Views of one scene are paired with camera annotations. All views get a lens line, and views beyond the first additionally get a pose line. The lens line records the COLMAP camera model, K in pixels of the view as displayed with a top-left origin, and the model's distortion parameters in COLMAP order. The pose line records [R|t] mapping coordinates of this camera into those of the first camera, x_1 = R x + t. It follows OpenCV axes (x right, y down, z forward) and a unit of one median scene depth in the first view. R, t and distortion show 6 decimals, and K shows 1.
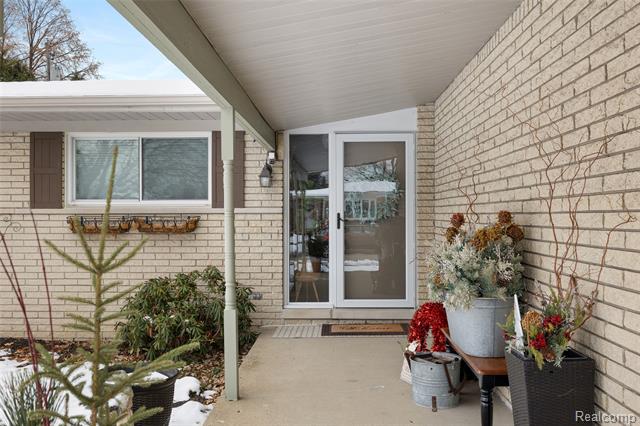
lens RADIAL K [[611.0, 0, 320.0], [0, 611.0, 213.0], [0, 0, 1]] dist [-0.001471, -0.001392]
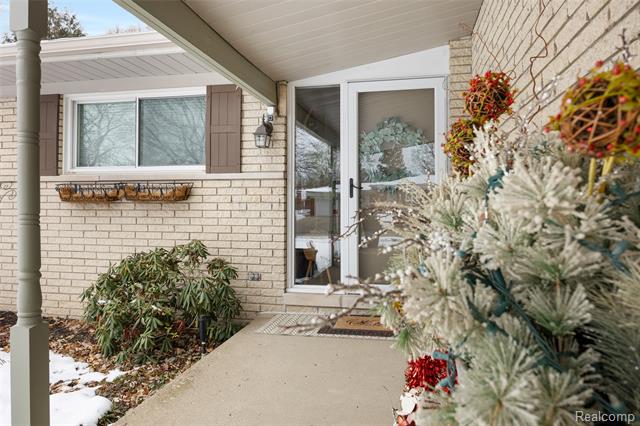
lens RADIAL K [[443.2, 0, 319.7], [0, 443.2, 191.3], [0, 0, 1]] dist [0.000243, -0.000077]
pose [[0.983696, -0.001301, -0.179837, 0.096363], [-0.003371, 0.999665, -0.025675, 0.033046], [0.179810, 0.025863, 0.983361, 0.406448]]
